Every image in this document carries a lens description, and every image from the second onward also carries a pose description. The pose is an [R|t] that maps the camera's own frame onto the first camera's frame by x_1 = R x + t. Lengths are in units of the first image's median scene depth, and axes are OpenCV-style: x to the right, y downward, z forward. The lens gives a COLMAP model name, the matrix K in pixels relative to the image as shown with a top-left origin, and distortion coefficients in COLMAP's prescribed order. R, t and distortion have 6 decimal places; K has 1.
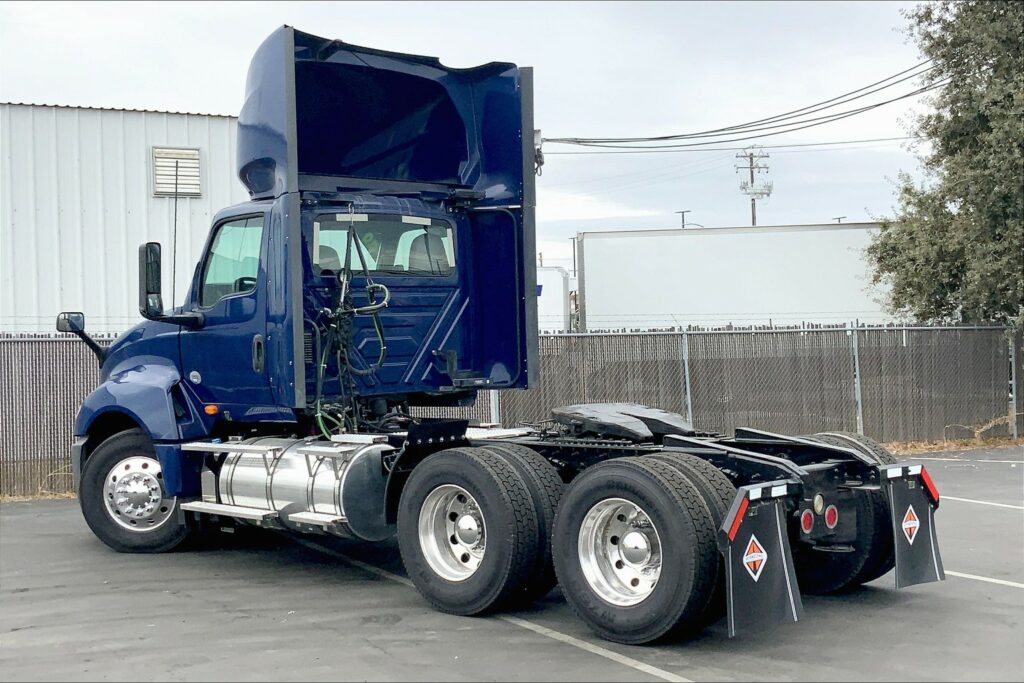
lens RADIAL K [[1187.8, 0, 512.0], [0, 1187.8, 341.5], [0, 0, 1]] dist [0.078778, 0.005549]
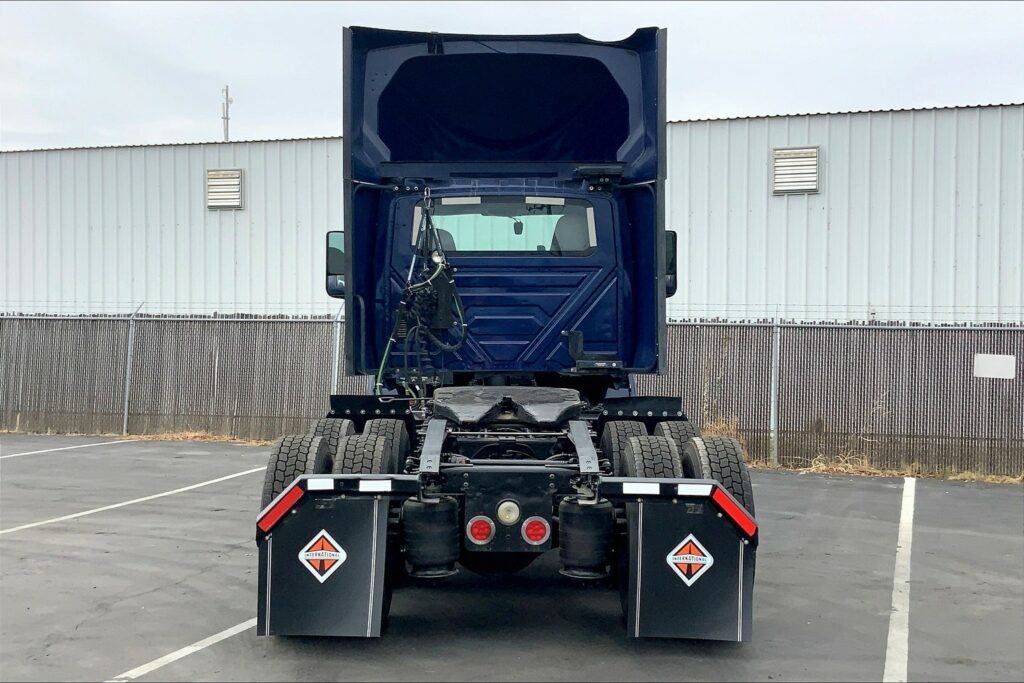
lens RADIAL K [[1091.6, 0, 512.0], [0, 1091.6, 341.5], [0, 0, 1]] dist [0.071036, -0.005374]
pose [[0.773454, 0.031152, -0.633087, 0.488488], [-0.026380, 0.999508, 0.016954, 0.002190], [0.633304, 0.003588, 0.773895, 0.270222]]
